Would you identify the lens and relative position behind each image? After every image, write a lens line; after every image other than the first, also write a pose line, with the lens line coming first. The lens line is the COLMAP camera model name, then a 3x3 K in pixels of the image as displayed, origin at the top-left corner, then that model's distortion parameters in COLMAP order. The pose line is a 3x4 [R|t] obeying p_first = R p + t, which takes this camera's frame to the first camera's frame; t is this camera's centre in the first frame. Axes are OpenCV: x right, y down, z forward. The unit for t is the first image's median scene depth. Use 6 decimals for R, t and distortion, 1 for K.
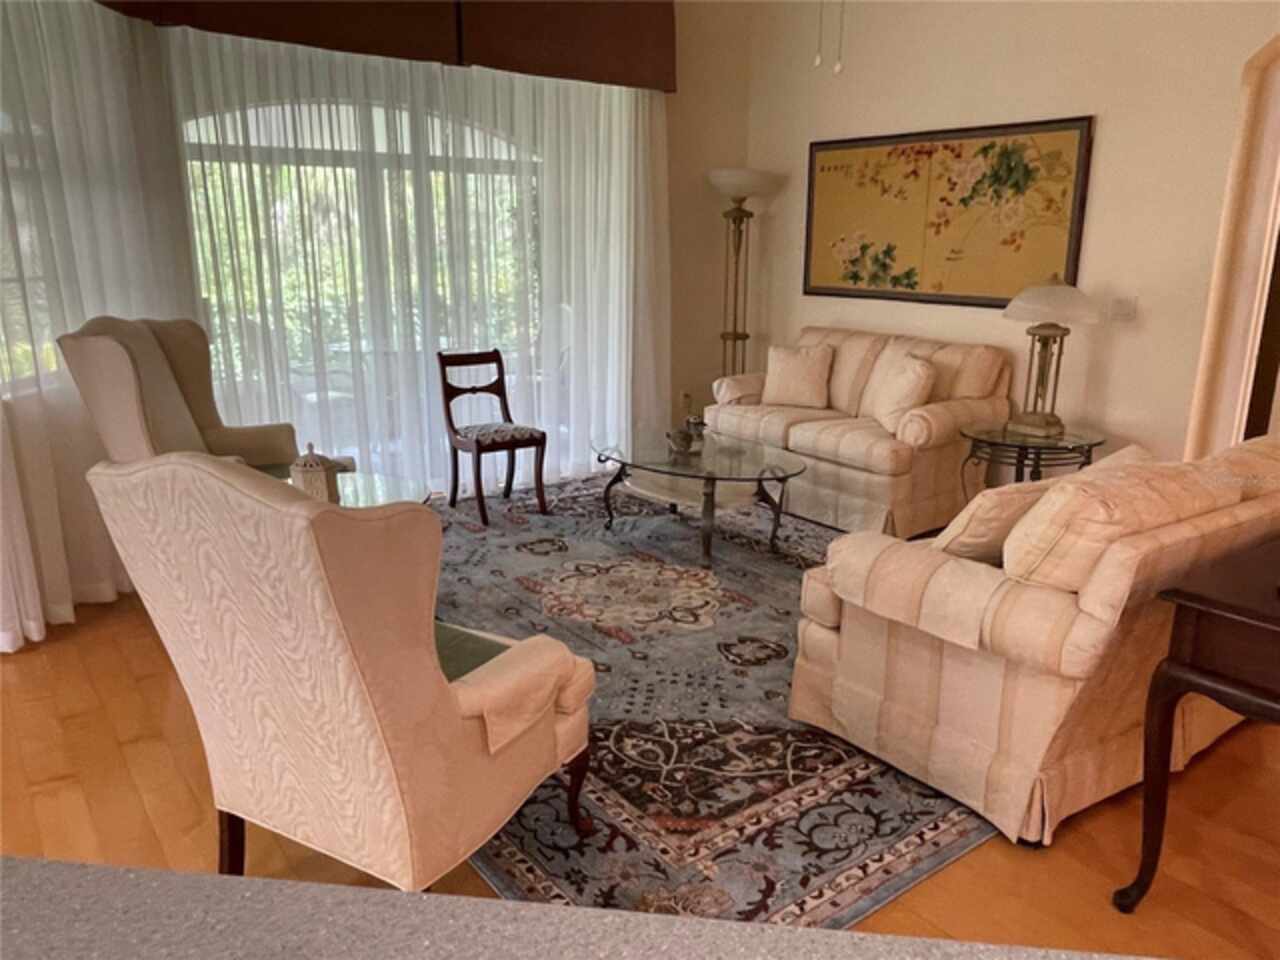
lens RADIAL K [[934.3, 0, 640.0], [0, 934.3, 480.0], [0, 0, 1]] dist [0.001049, -0.002906]
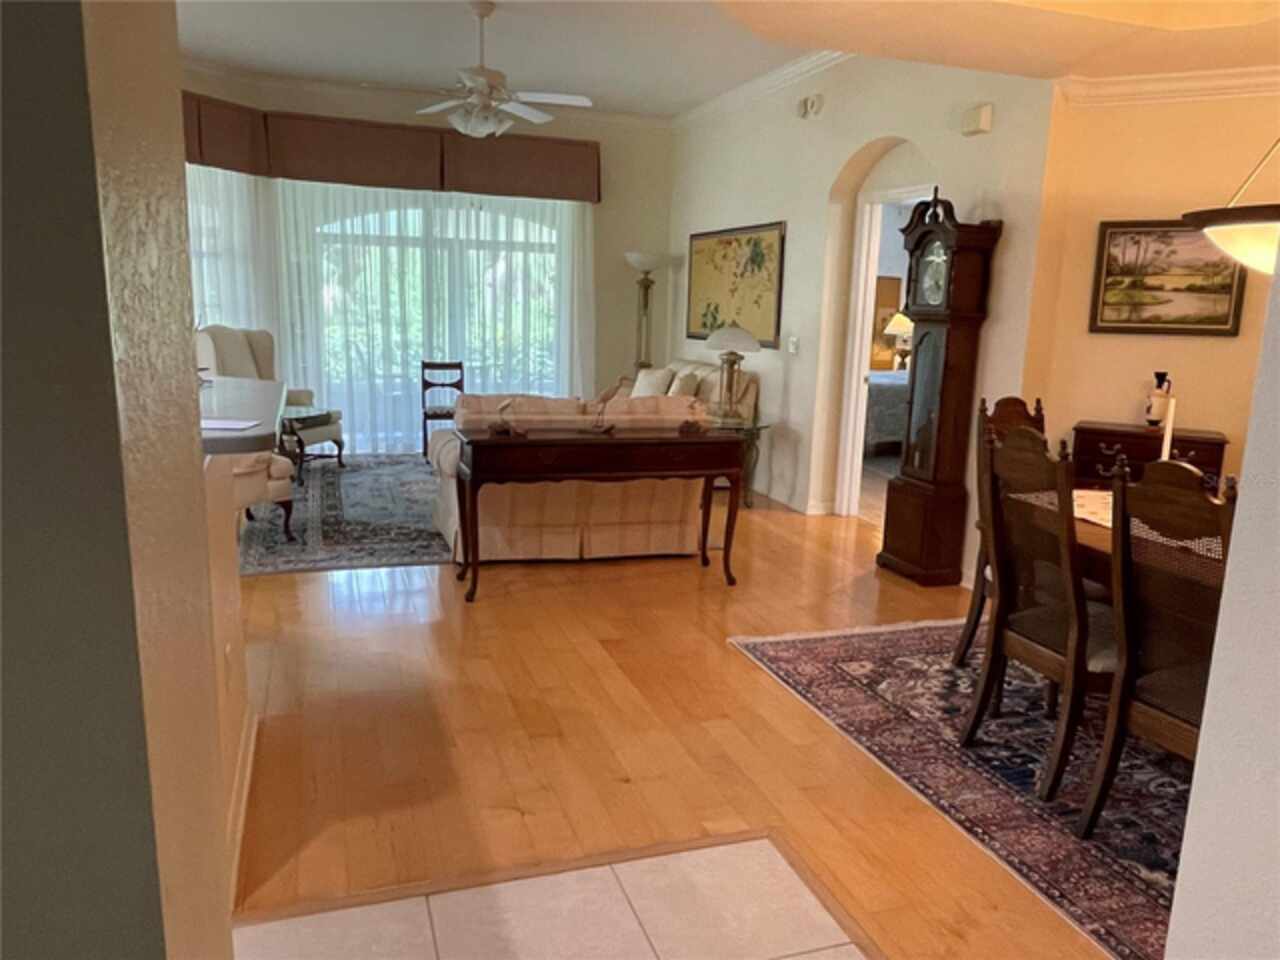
lens RADIAL K [[934.3, 0, 640.0], [0, 934.3, 480.0], [0, 0, 1]] dist [0.001049, -0.002906]
pose [[0.949898, 0.081636, -0.301710, 0.648908], [-0.103576, 0.992962, -0.057424, 0.124773], [0.294898, 0.085797, 0.951669, -0.424077]]
